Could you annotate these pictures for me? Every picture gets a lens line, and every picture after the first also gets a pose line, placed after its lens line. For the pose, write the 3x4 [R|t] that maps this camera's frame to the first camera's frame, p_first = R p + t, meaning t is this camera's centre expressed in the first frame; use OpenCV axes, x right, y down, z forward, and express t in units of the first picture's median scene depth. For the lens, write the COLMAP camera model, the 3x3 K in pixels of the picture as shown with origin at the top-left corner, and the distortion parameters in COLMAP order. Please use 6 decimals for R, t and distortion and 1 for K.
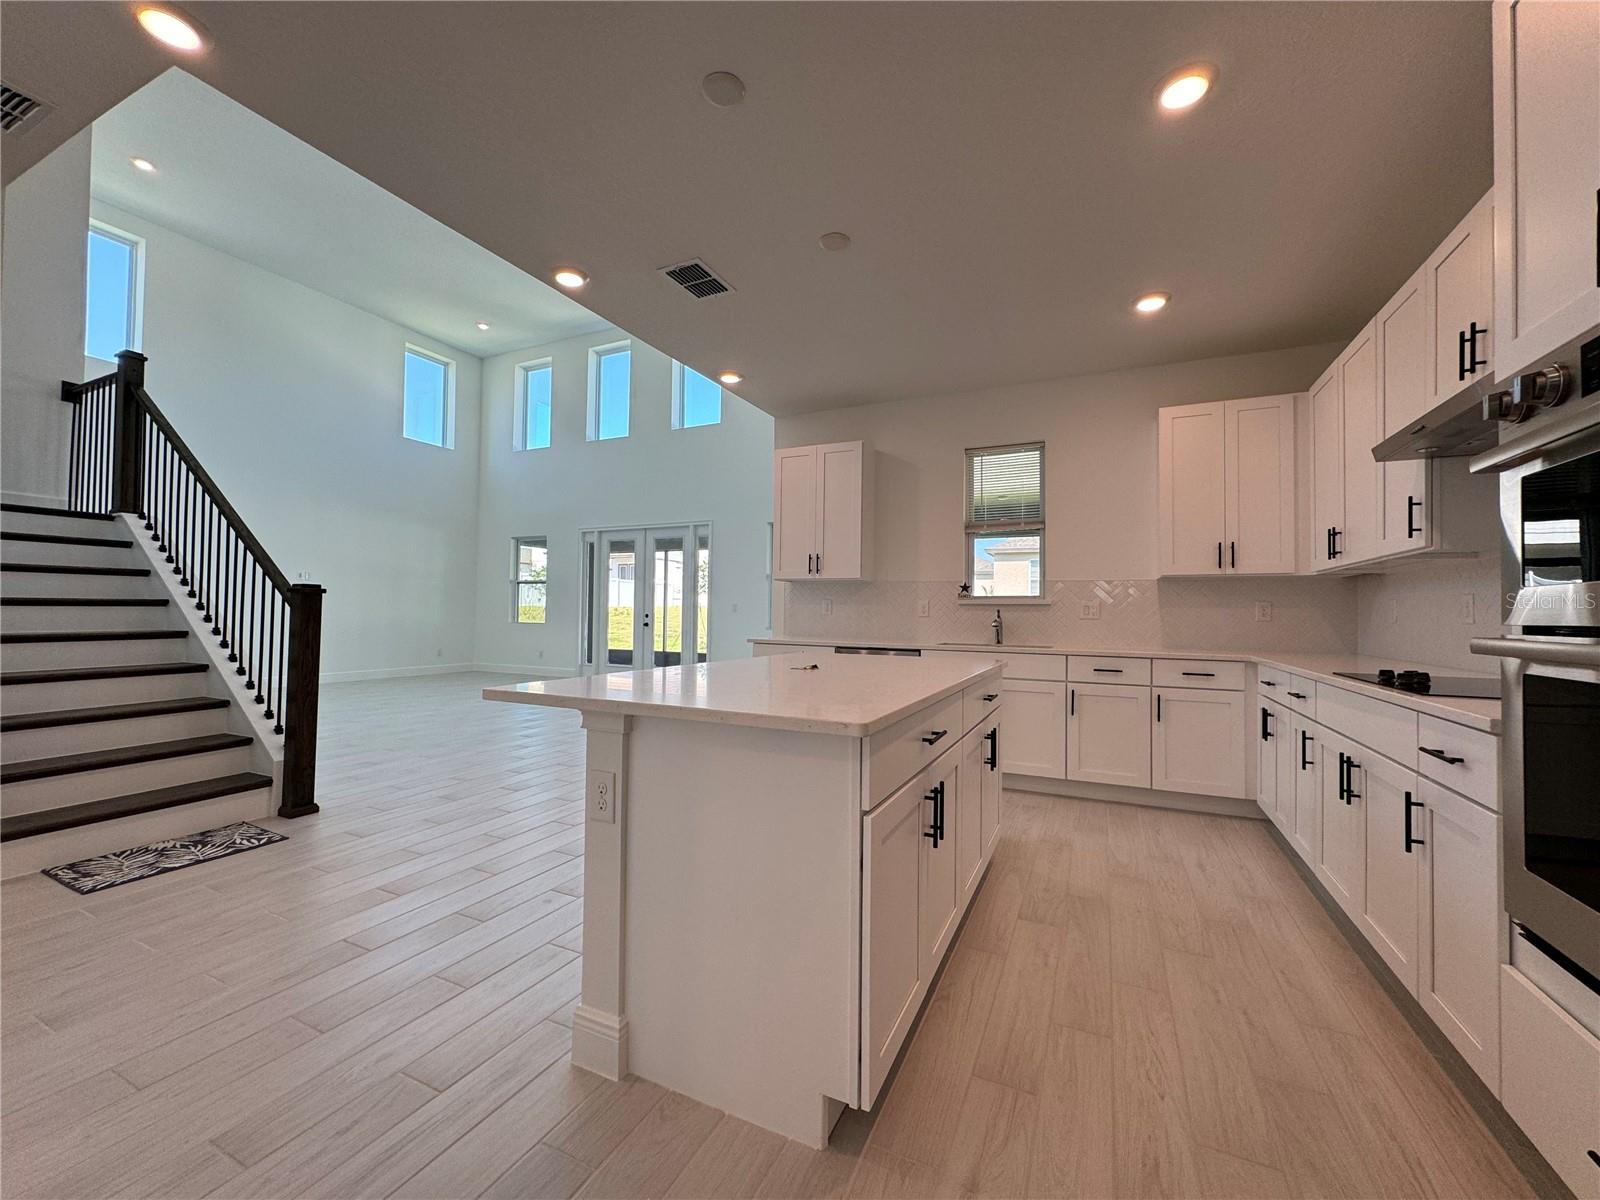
lens RADIAL K [[637.6, 0, 800.0], [0, 637.6, 599.5], [0, 0, 1]] dist [-0.001188, 0.000210]
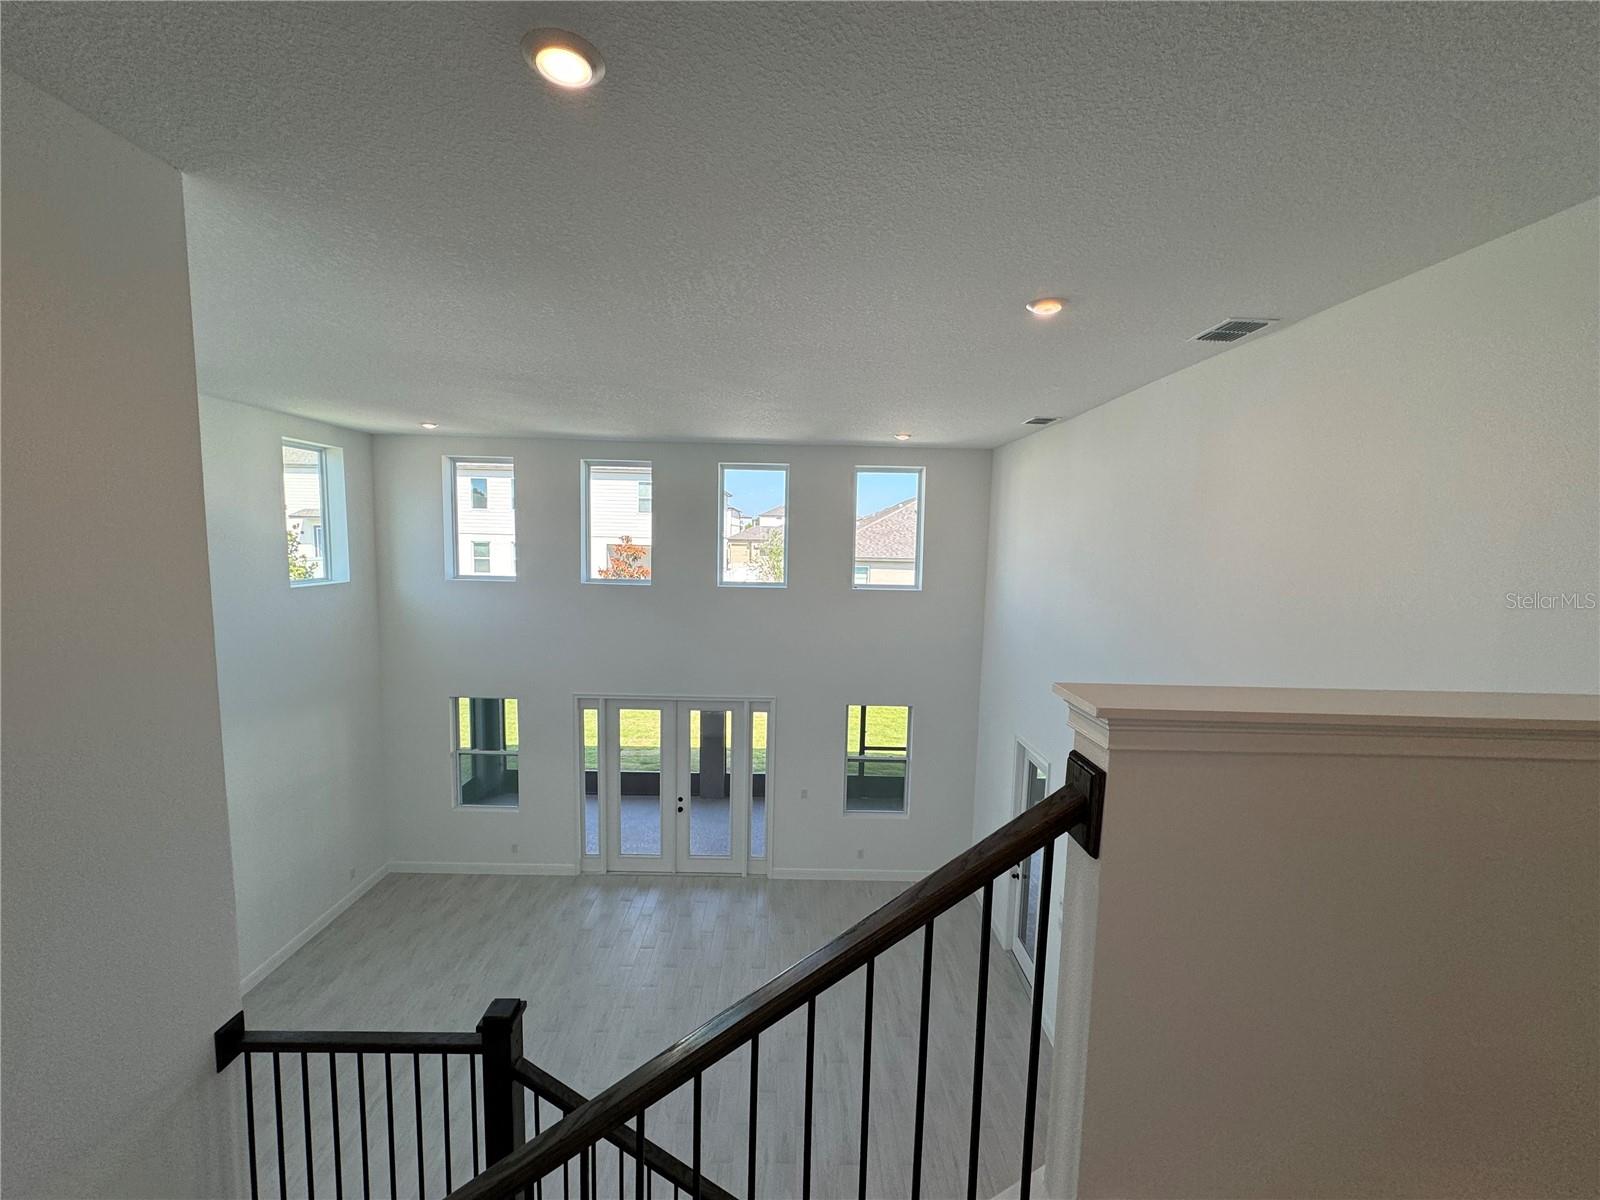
lens RADIAL K [[637.6, 0, 799.4], [0, 637.6, 600.7], [0, 0, 1]] dist [-0.001188, 0.000210]
pose [[0.898834, -0.036469, 0.436770, -1.176189], [-0.020751, 0.991874, 0.125522, -0.889564], [-0.437798, -0.121887, 0.890773, 0.528682]]
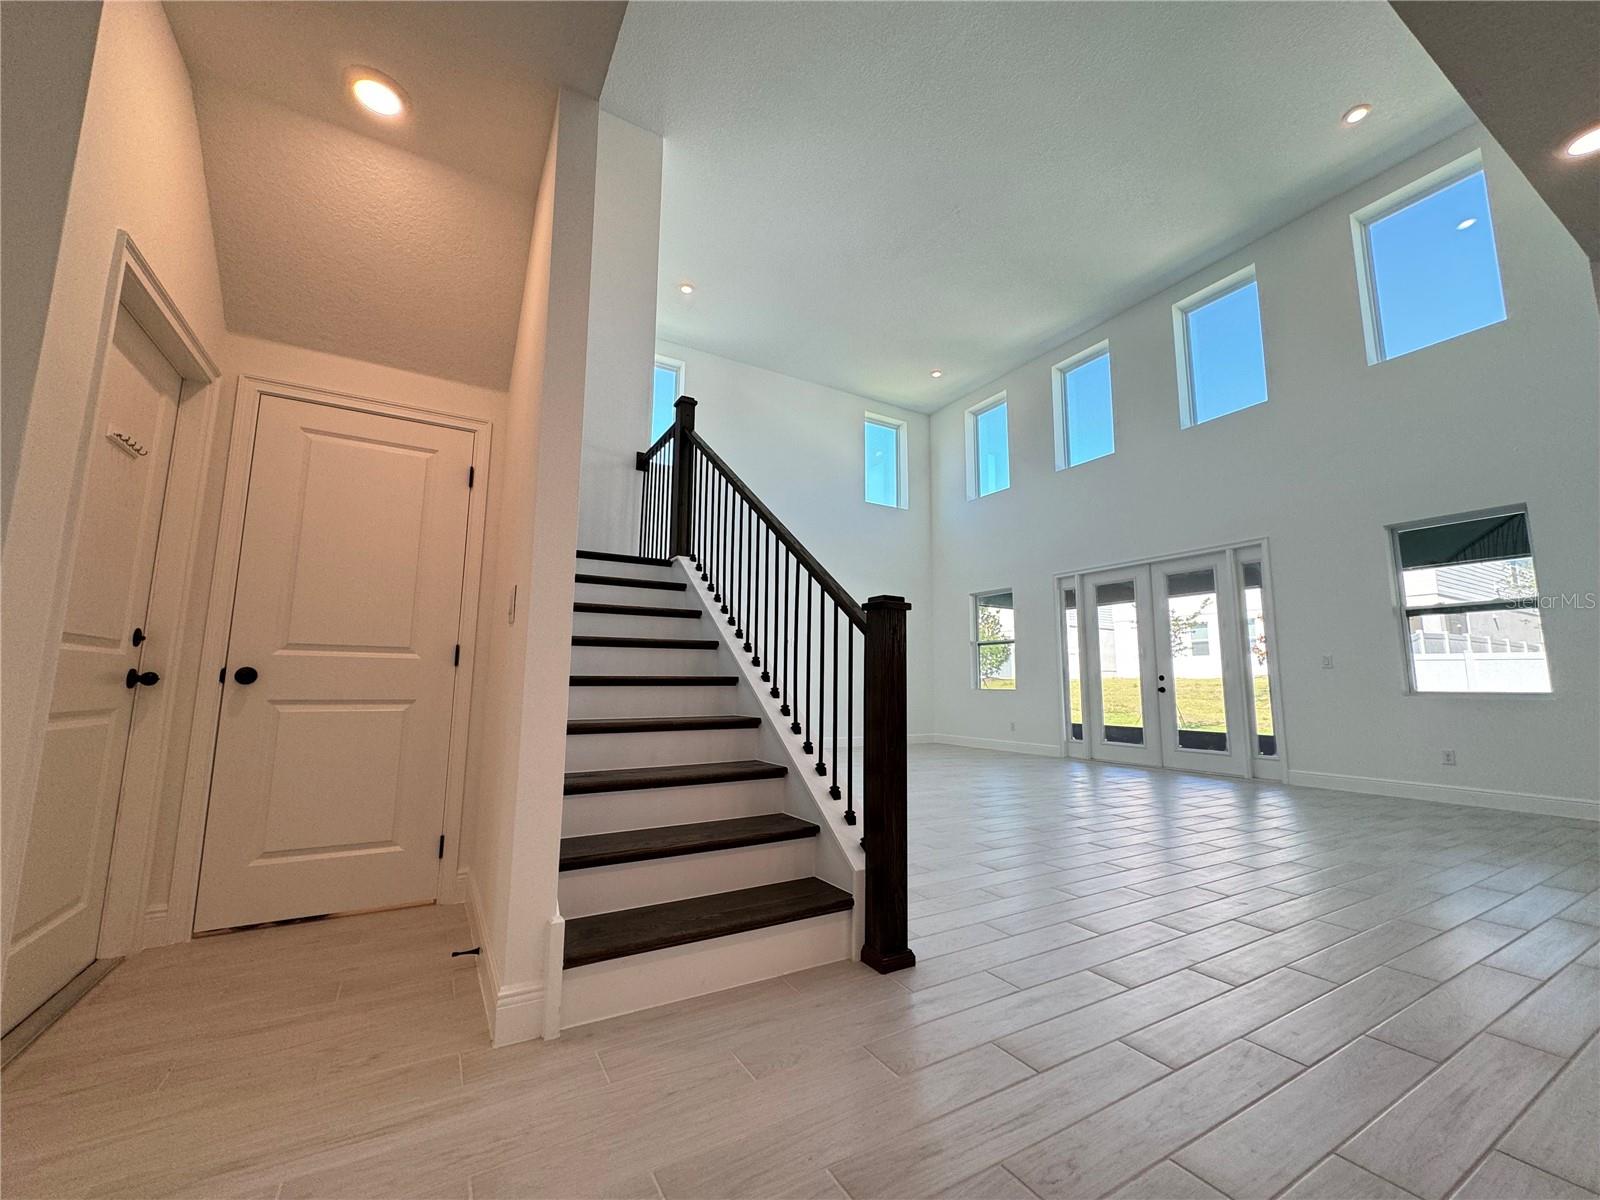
lens RADIAL K [[637.6, 0, 800.0], [0, 637.6, 601.3], [0, 0, 1]] dist [-0.001188, 0.000210]
pose [[0.824250, -0.079905, -0.560559, -0.419251], [0.014264, 0.992609, -0.120517, 0.051928], [0.566046, 0.091341, 0.819298, 0.357290]]
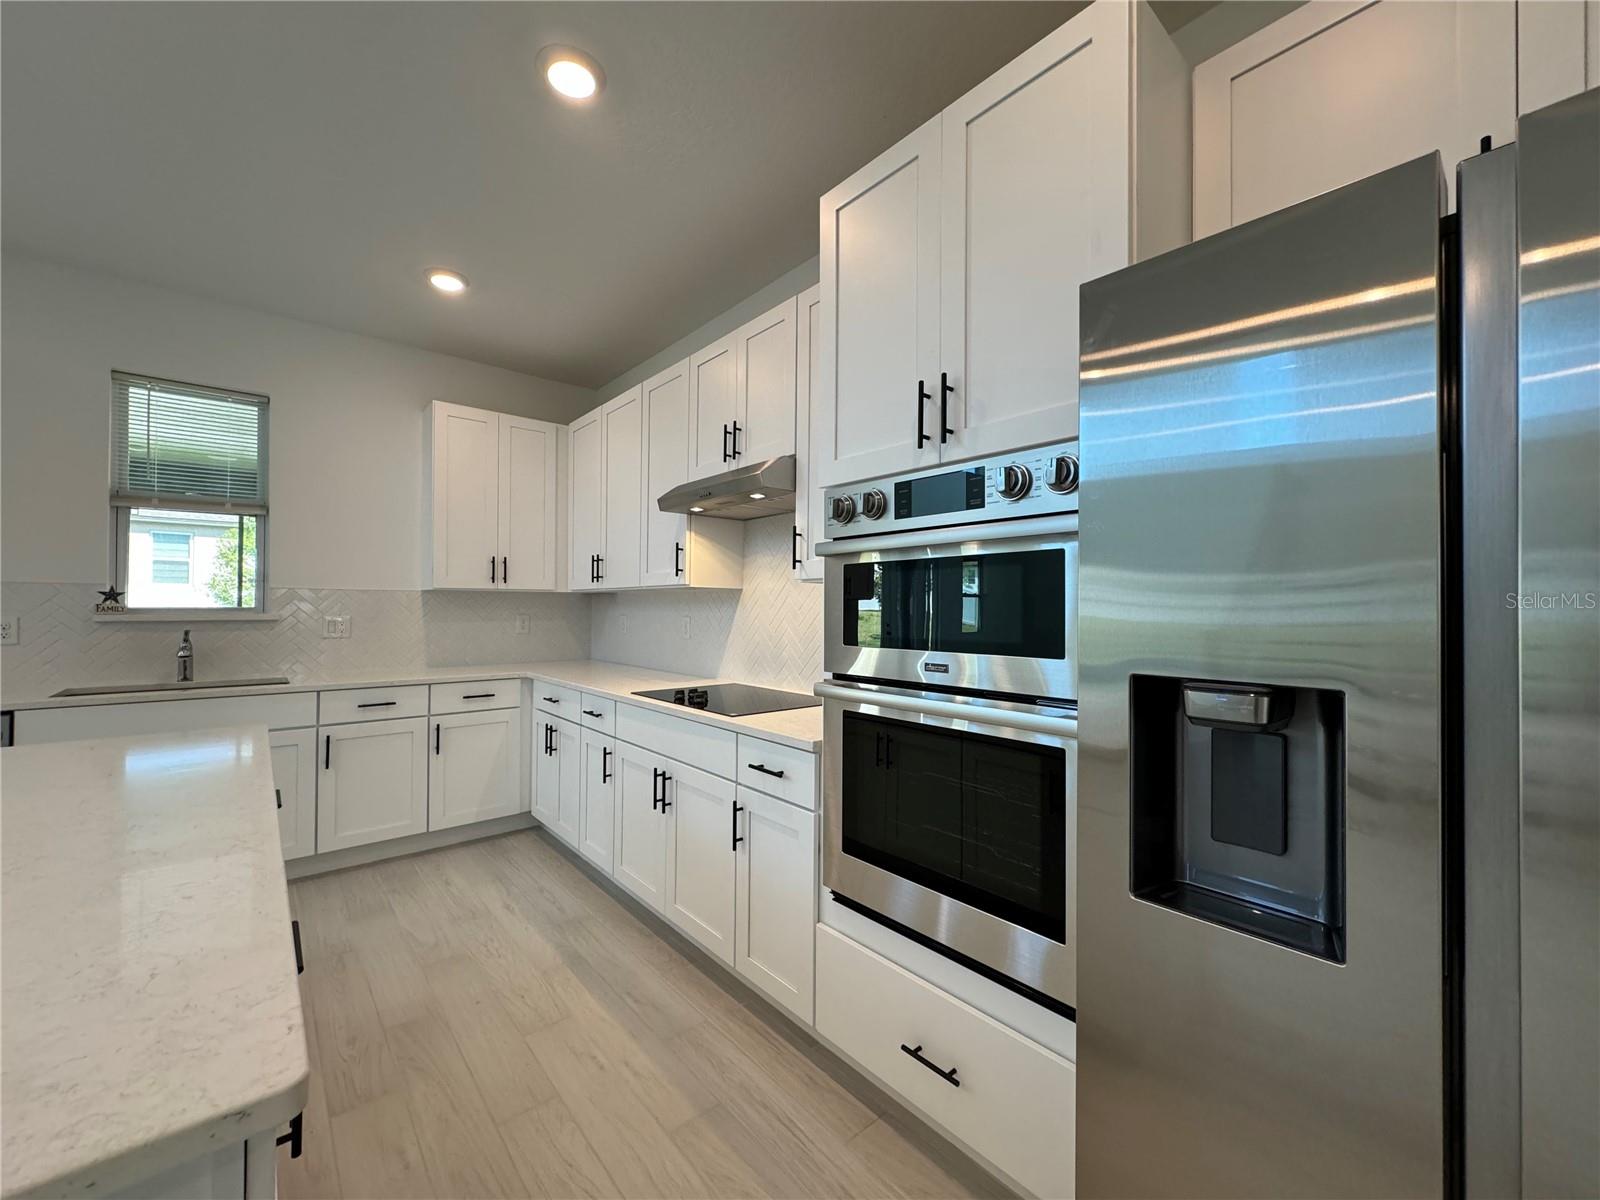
lens RADIAL K [[637.6, 0, 800.7], [0, 637.6, 598.1], [0, 0, 1]] dist [-0.001188, 0.000210]
pose [[0.401985, 0.002833, 0.915642, -0.046622], [-0.020346, 0.999776, 0.005839, -0.039934], [-0.915420, -0.020977, 0.401952, 0.169582]]
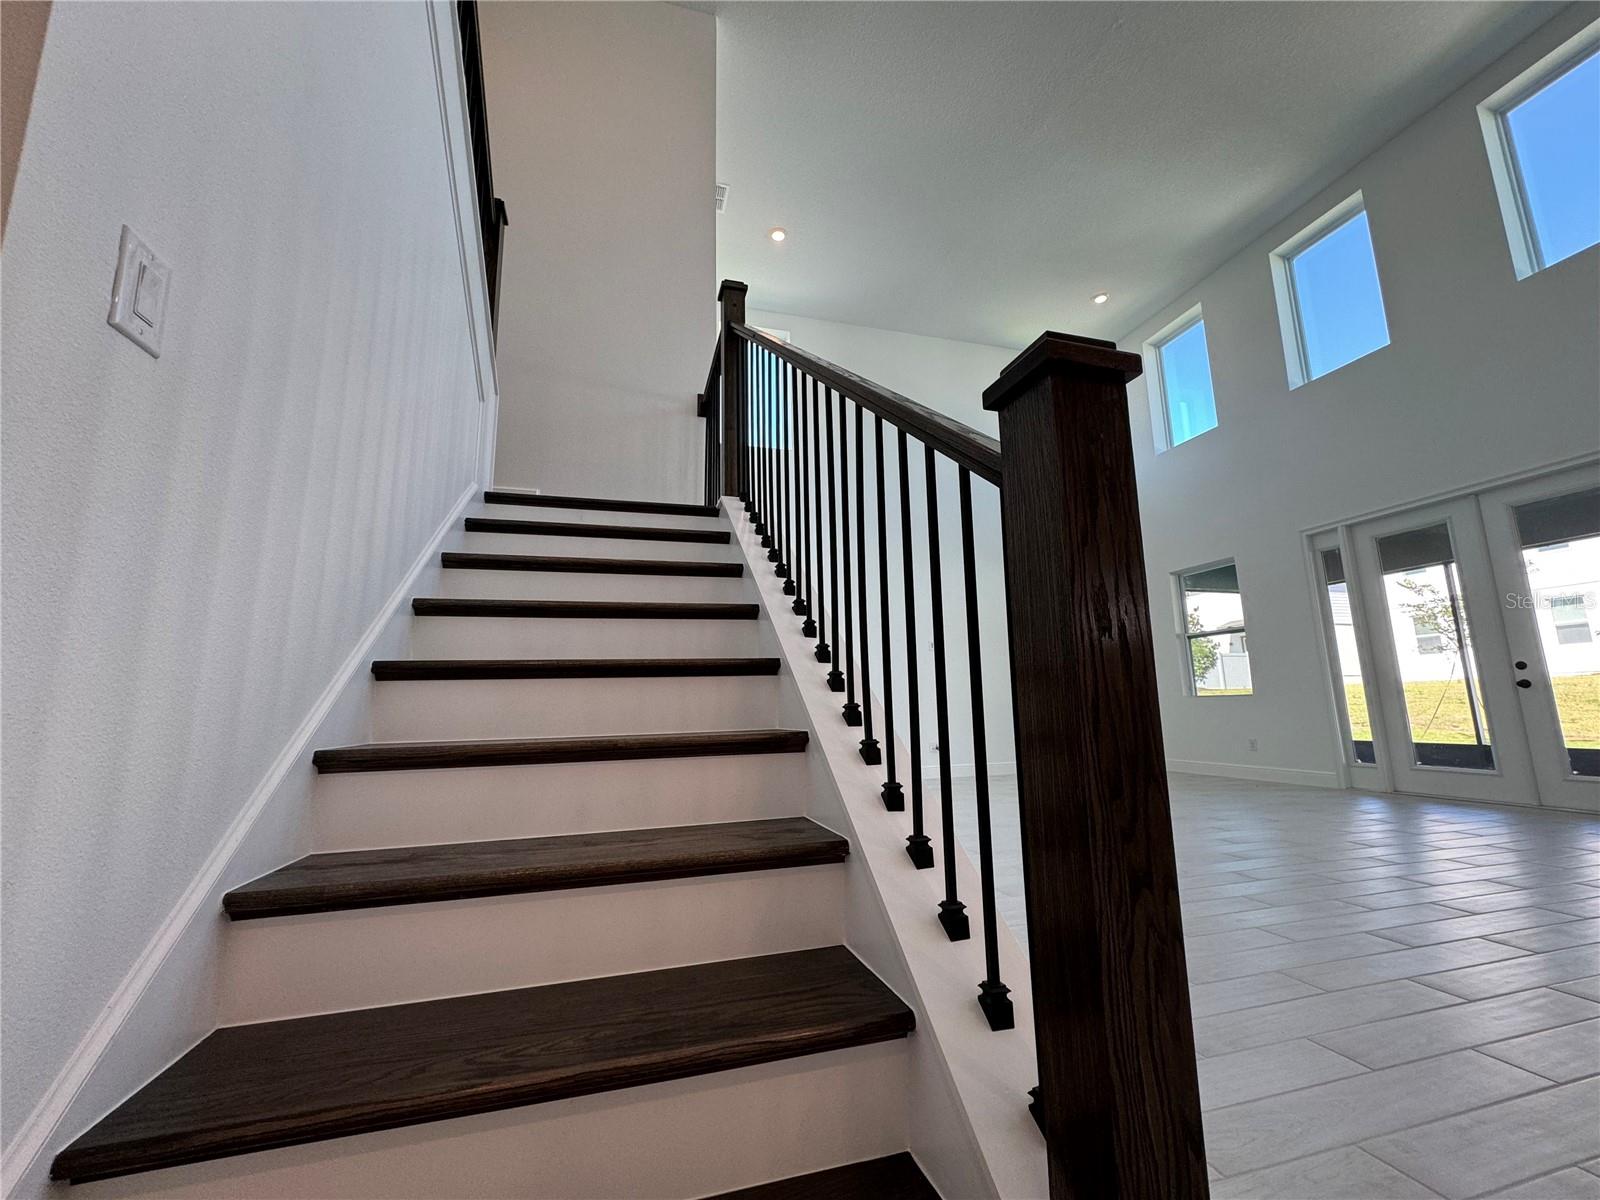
lens RADIAL K [[637.6, 0, 798.6], [0, 637.6, 599.5], [0, 0, 1]] dist [-0.001188, 0.000210]
pose [[0.654809, -0.152638, -0.740221, -0.599153], [0.043359, 0.985368, -0.164833, 0.081490], [0.754550, 0.075839, 0.651846, 0.698606]]
